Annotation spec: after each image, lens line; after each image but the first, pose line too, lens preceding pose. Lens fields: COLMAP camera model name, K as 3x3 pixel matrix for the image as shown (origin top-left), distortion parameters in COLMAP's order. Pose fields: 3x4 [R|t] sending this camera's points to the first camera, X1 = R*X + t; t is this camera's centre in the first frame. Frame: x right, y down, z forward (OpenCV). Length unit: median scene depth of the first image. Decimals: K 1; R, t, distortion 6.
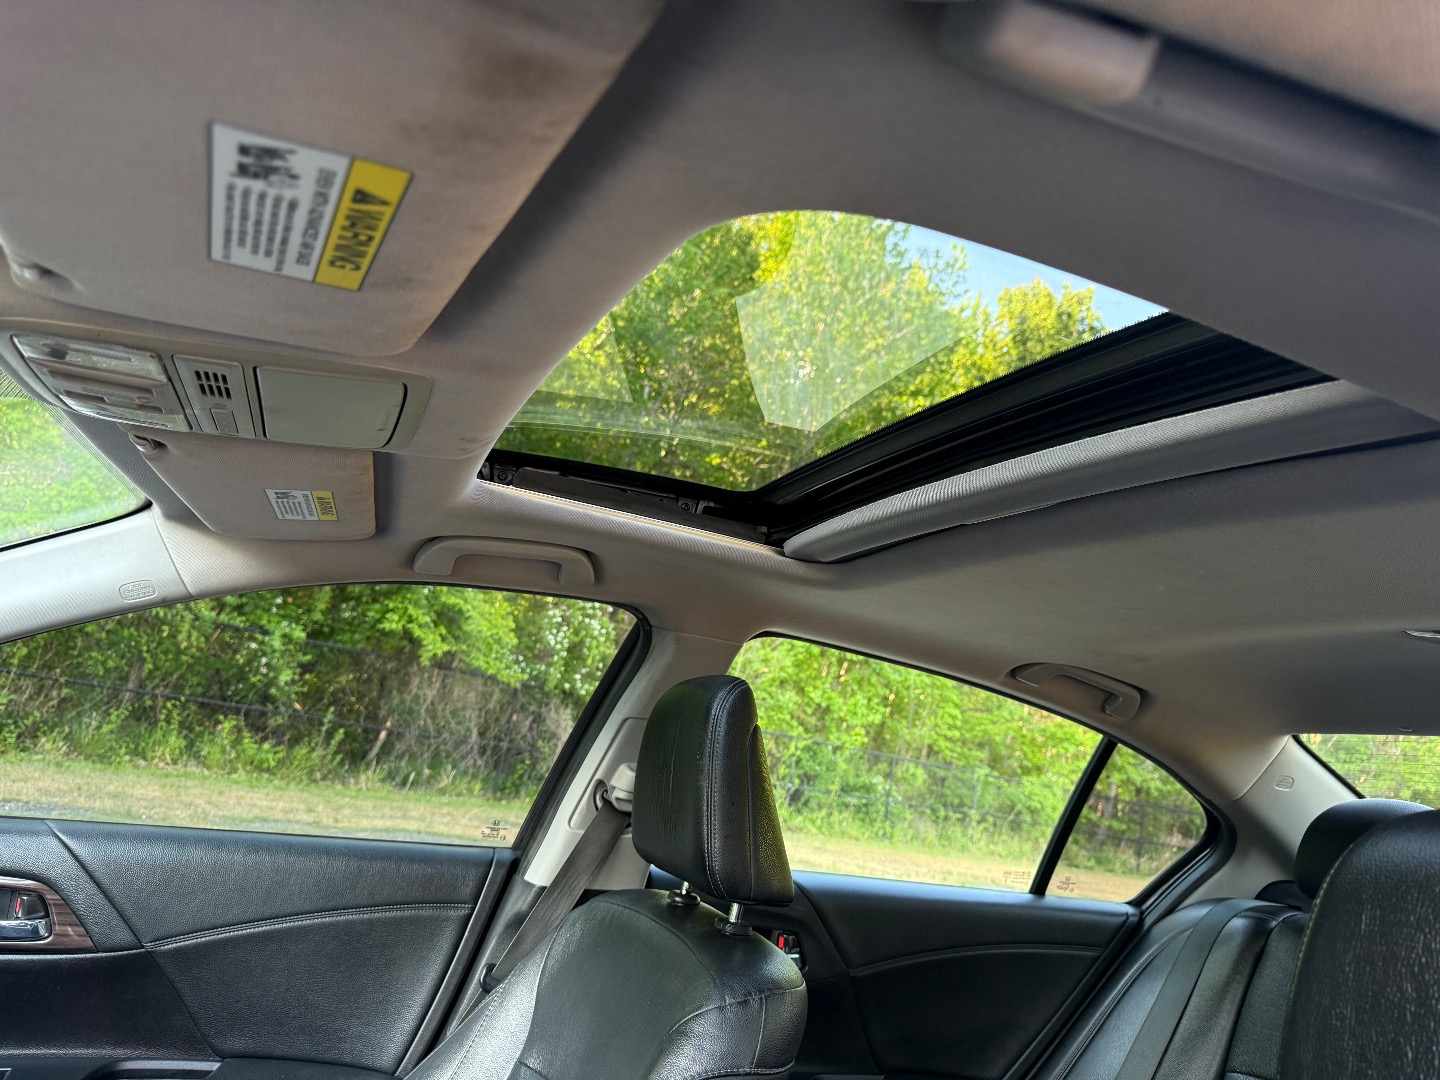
lens RADIAL K [[1037.7, 0, 712.6], [0, 1037.7, 544.9], [0, 0, 1]] dist [-0.006368, 0.001517]
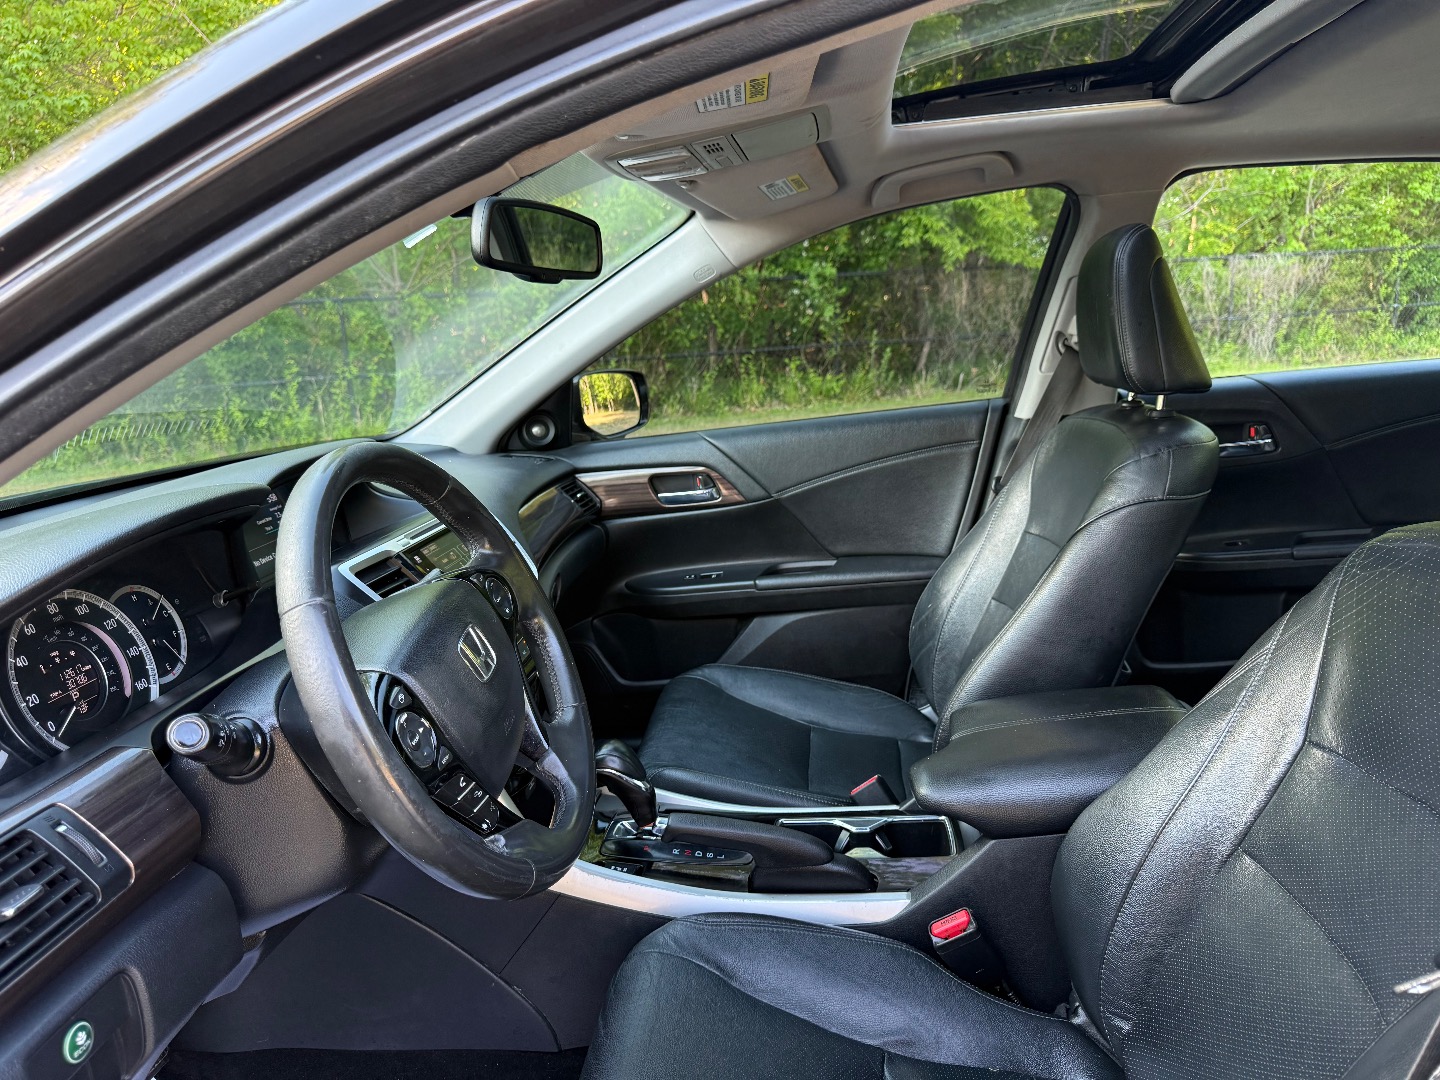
lens RADIAL K [[1076.0, 0, 715.7], [0, 1076.0, 573.8], [0, 0, 1]] dist [0.088438, -0.161968]
pose [[0.853236, -0.101581, -0.511537, 0.046449], [0.290839, 0.906844, 0.305034, -0.007260], [0.432899, -0.409041, 0.803296, -0.092059]]
